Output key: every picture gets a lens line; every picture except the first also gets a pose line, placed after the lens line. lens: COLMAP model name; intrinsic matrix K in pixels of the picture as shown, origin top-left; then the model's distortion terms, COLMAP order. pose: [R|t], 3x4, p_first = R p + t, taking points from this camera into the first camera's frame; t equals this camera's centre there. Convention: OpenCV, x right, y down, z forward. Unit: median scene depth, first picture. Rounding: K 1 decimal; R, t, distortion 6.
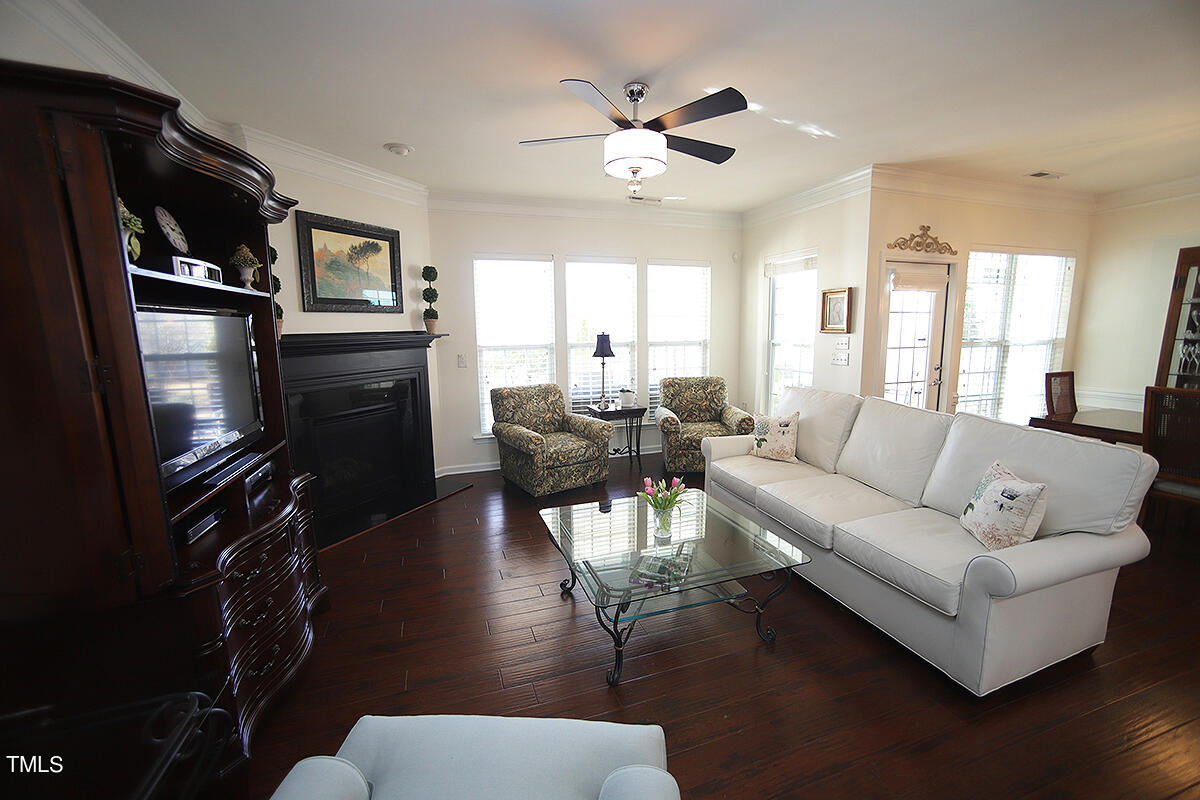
lens RADIAL K [[477.7, 0, 593.5], [0, 477.7, 397.4], [0, 0, 1]] dist [-0.076443, 0.034984]
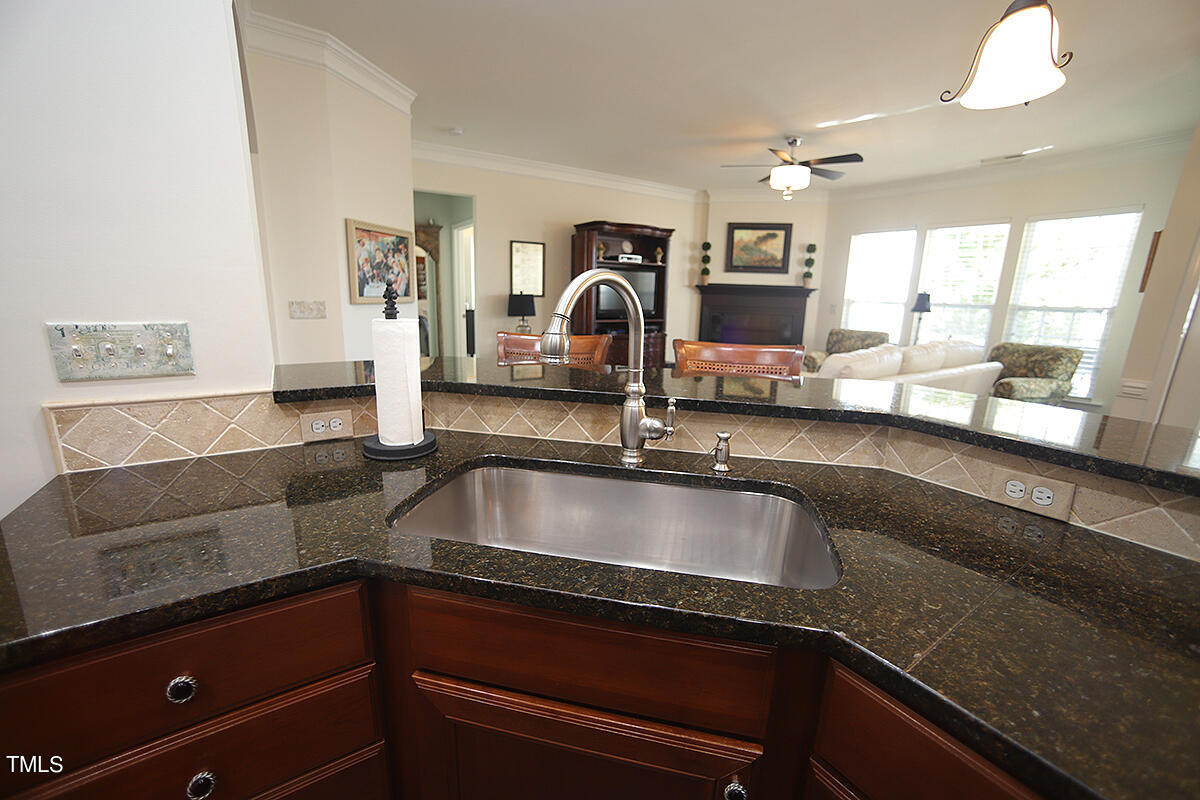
lens RADIAL K [[477.7, 0, 593.5], [0, 477.7, 397.4], [0, 0, 1]] dist [-0.076443, 0.034984]
pose [[0.255090, 0.228637, -0.939497, 1.019578], [-0.170786, 0.967019, 0.188963, 0.041205], [0.951715, 0.112250, 0.285725, -0.059731]]
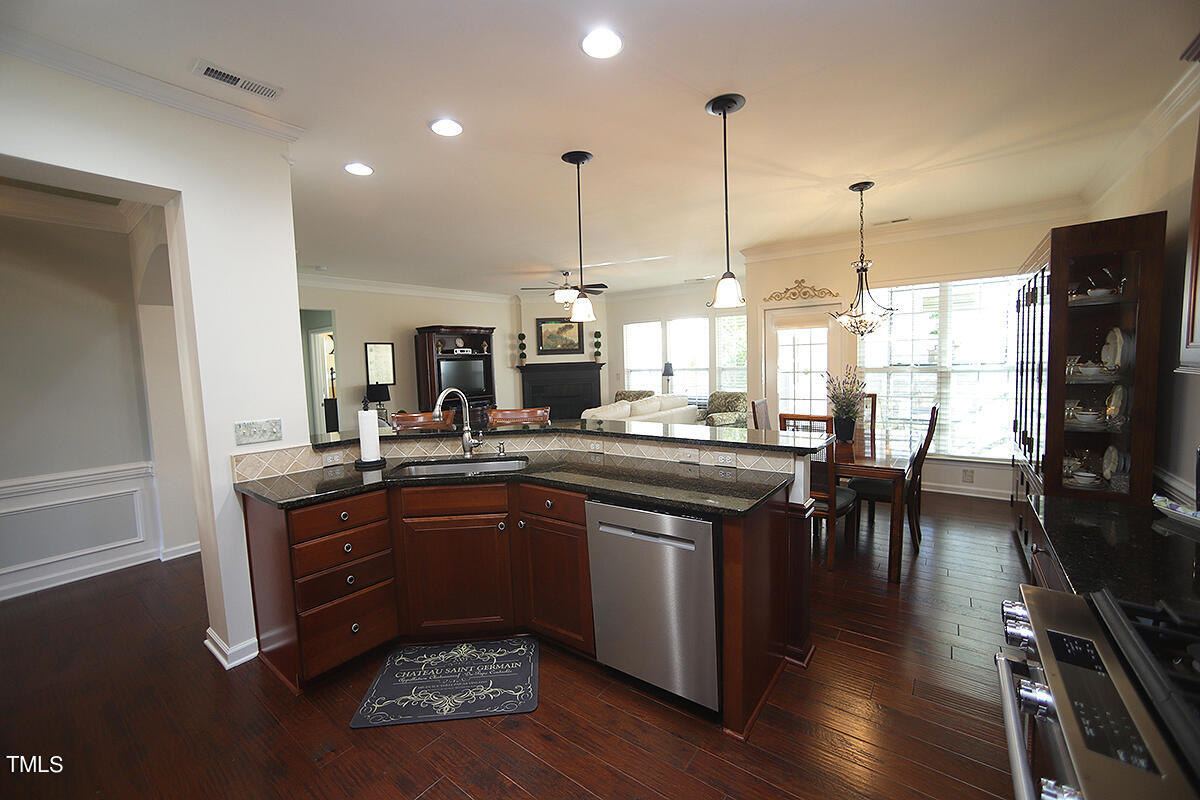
lens RADIAL K [[477.7, 0, 593.5], [0, 477.7, 397.4], [0, 0, 1]] dist [-0.076443, 0.034984]
pose [[0.559315, 0.056179, -0.827049, 1.433969], [-0.098838, 0.995103, 0.000752, 0.018396], [0.823042, 0.081323, 0.562129, -0.198806]]
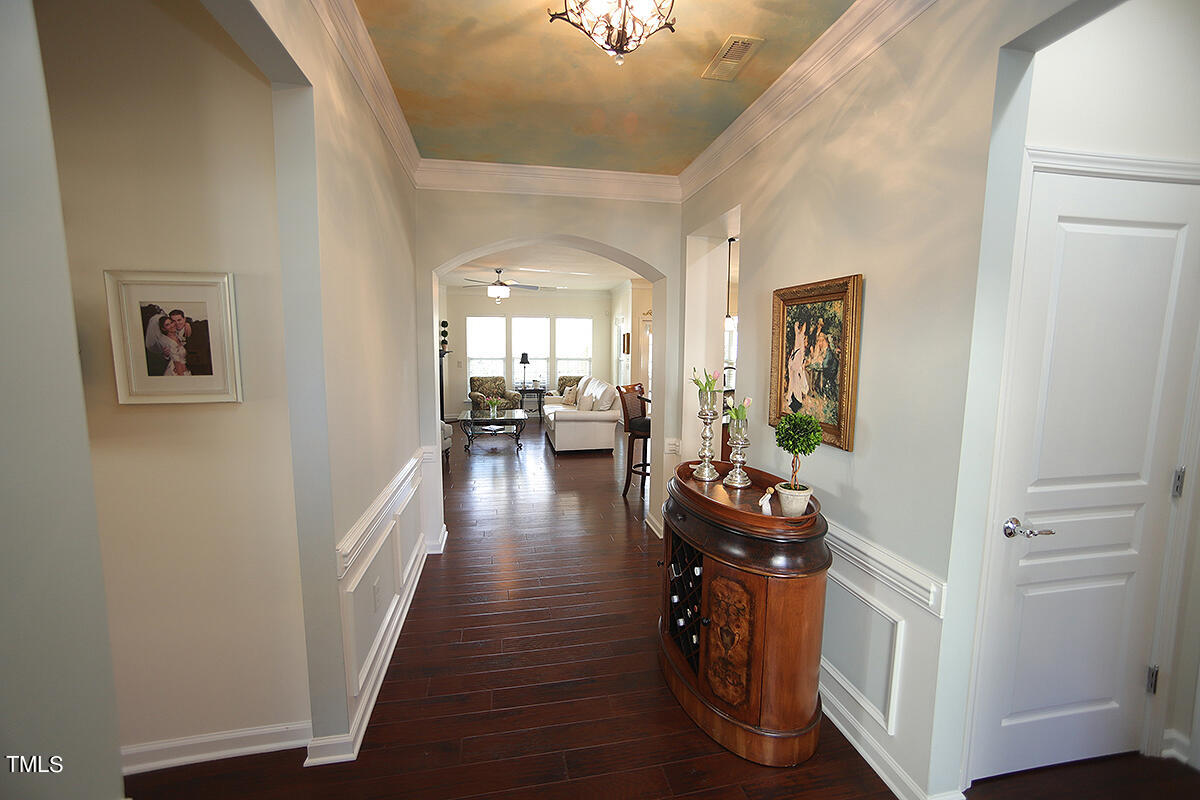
lens RADIAL K [[477.7, 0, 593.5], [0, 477.7, 397.4], [0, 0, 1]] dist [-0.076443, 0.034984]
pose [[0.991323, 0.034422, -0.126864, 0.647573], [-0.040227, 0.998244, -0.043481, 0.153393], [0.125144, 0.048207, 0.990967, -1.117035]]
